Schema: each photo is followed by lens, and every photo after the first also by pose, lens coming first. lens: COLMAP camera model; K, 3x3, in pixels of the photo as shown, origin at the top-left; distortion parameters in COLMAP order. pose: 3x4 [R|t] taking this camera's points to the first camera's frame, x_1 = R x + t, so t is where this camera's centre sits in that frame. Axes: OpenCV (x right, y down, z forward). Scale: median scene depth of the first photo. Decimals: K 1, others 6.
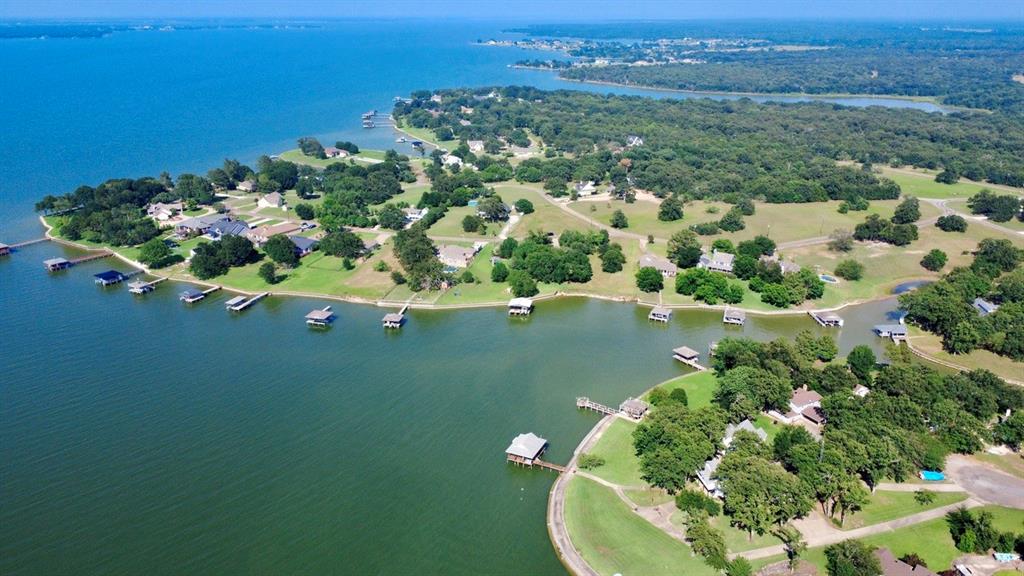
lens RADIAL K [[775.2, 0, 512.0], [0, 775.2, 288.0], [0, 0, 1]] dist [0.004117, -0.001984]
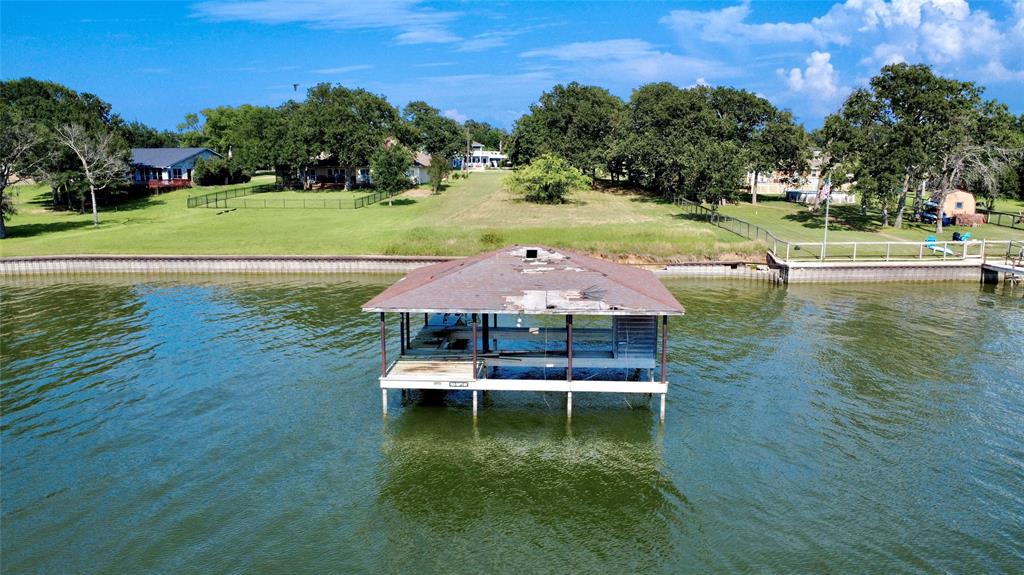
lens RADIAL K [[775.2, 0, 512.0], [0, 775.2, 287.5], [0, 0, 1]] dist [0.004117, -0.001984]
pose [[0.974224, -0.028180, 0.223816, -0.189531], [0.069989, 0.980963, -0.181141, 0.034387], [-0.214450, 0.192137, 0.957650, 0.656198]]
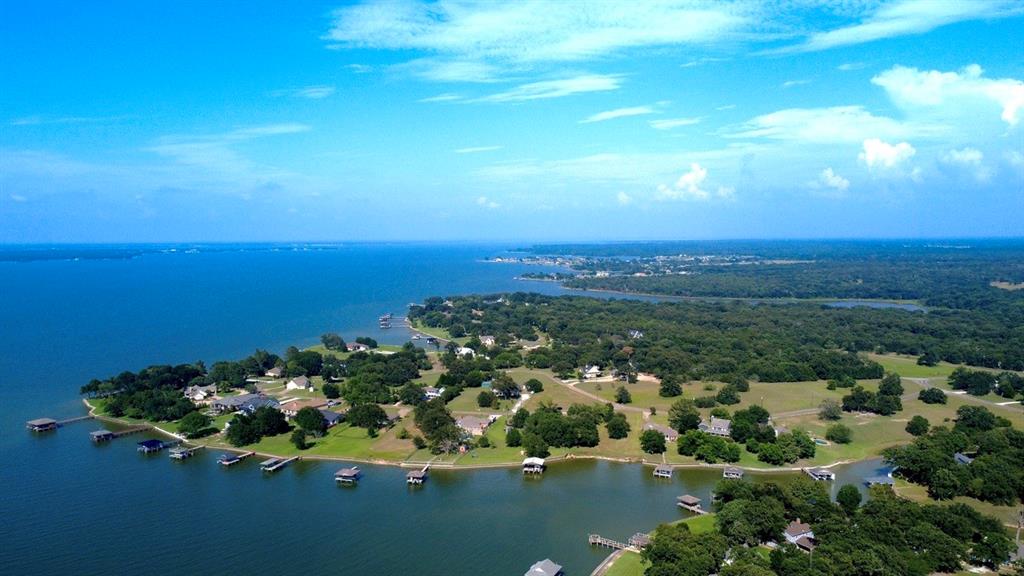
lens RADIAL K [[775.2, 0, 512.0], [0, 775.2, 288.0], [0, 0, 1]] dist [0.004117, -0.001984]
pose [[0.999958, -0.006887, -0.006017, -0.008053], [0.004998, 0.962523, -0.271154, 0.057427], [0.007659, 0.271113, 0.962517, -0.074855]]
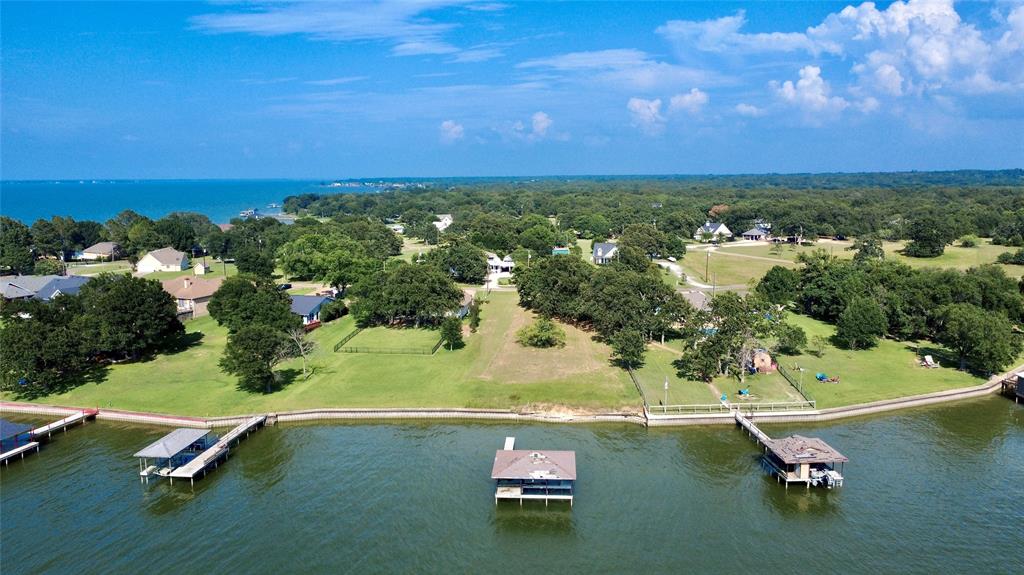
lens RADIAL K [[775.2, 0, 512.0], [0, 775.2, 287.5], [0, 0, 1]] dist [0.004117, -0.001984]
pose [[0.973722, -0.038054, 0.224537, -0.222133], [0.082262, 0.978144, -0.190964, 0.017938], [-0.212363, 0.204417, 0.955571, 0.521059]]
